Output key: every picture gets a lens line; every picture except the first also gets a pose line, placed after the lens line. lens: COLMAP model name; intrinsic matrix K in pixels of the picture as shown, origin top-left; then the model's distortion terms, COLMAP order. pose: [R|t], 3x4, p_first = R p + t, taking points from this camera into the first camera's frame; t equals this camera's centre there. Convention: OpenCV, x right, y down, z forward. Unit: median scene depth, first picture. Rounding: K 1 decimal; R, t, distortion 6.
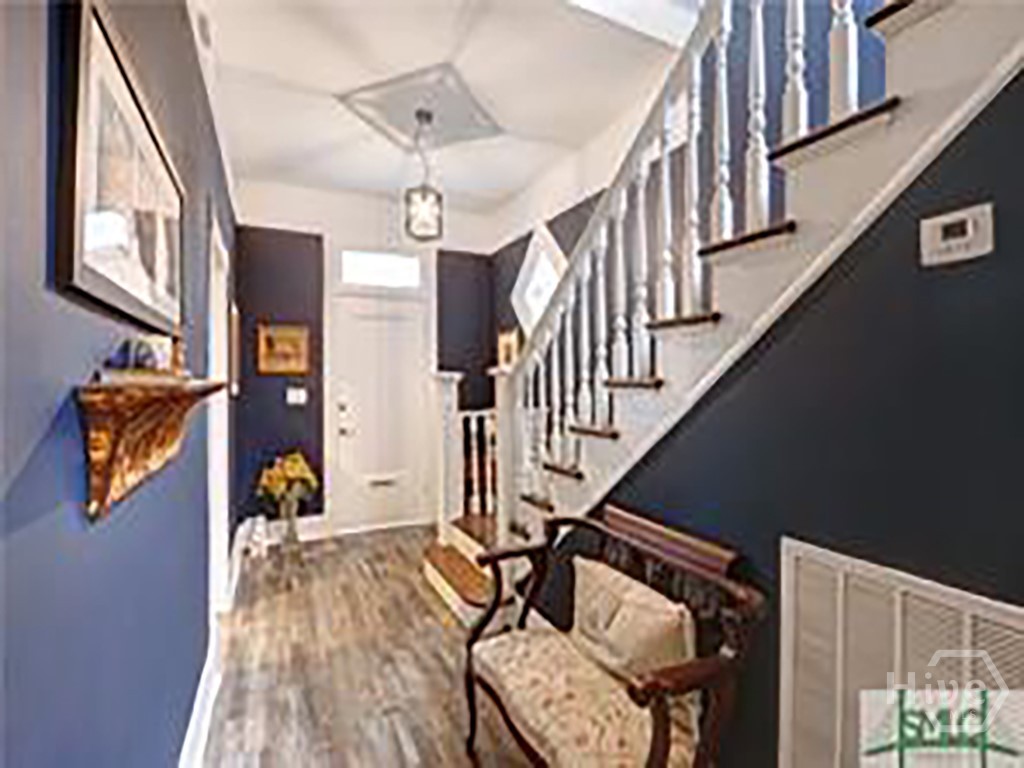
lens RADIAL K [[482.7, 0, 510.1], [0, 482.7, 388.4], [0, 0, 1]] dist [0.000150, 0.000096]
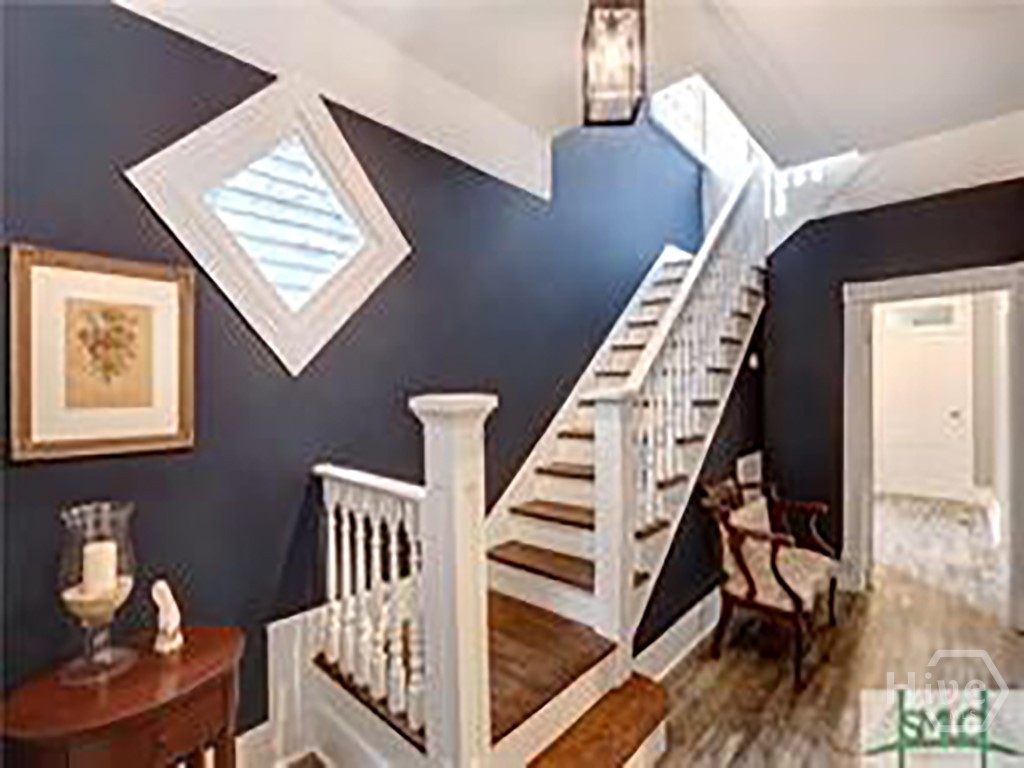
lens RADIAL K [[482.7, 0, 510.1], [0, 482.7, 388.4], [0, 0, 1]] dist [0.000150, 0.000096]
pose [[-0.355644, 0.005865, 0.934603, -0.473618], [0.012760, 0.999918, -0.001419, -0.035243], [-0.934534, 0.011421, -0.355690, 1.008144]]
